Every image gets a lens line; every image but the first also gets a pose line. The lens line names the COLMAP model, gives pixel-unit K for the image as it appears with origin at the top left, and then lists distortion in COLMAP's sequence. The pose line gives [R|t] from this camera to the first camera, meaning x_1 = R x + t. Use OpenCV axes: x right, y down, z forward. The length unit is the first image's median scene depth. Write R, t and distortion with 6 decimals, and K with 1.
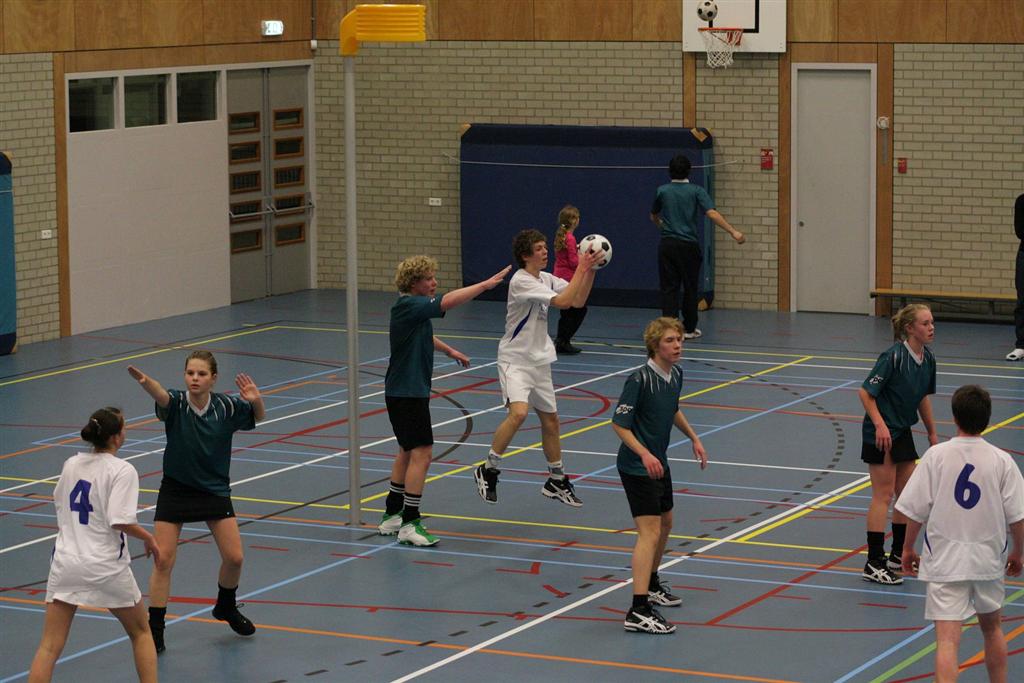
lens RADIAL K [[3136.8, 0, 513.6], [0, 3136.8, 364.1], [0, 0, 1]] dist [-0.008631, 0.000000]
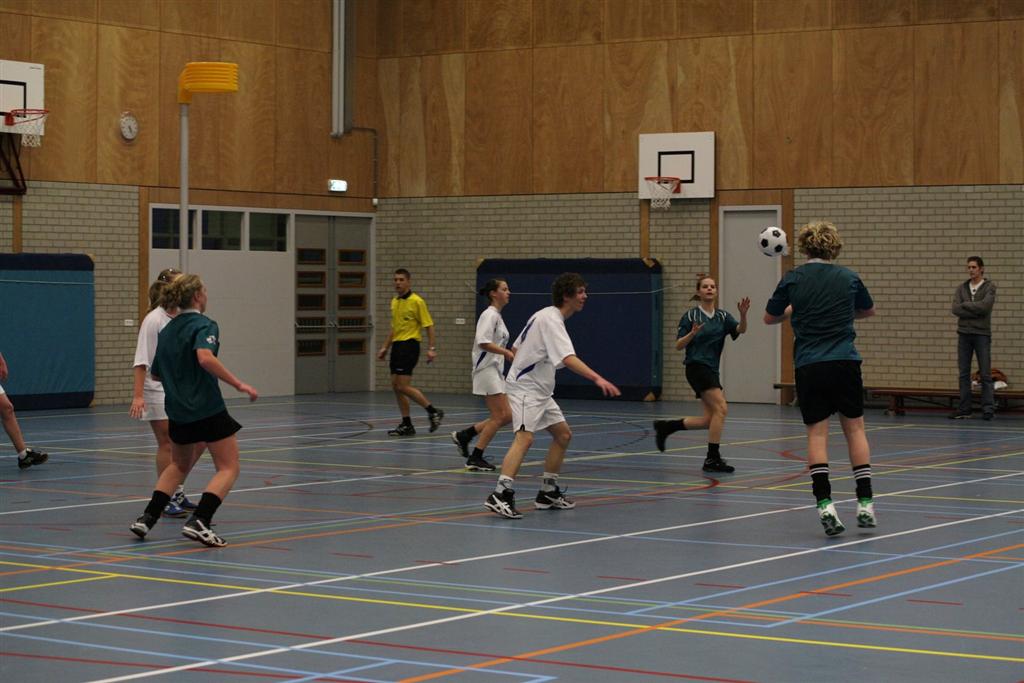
lens RADIAL K [[2503.0, 0, 492.1], [0, 2503.0, 378.7], [0, 0, 1]] dist [-0.235480, 0.000000]
pose [[0.989391, 0.015603, -0.144439, 0.142591], [-0.029226, 0.995267, -0.092678, 0.069231], [0.142309, 0.095916, 0.985164, -0.005108]]
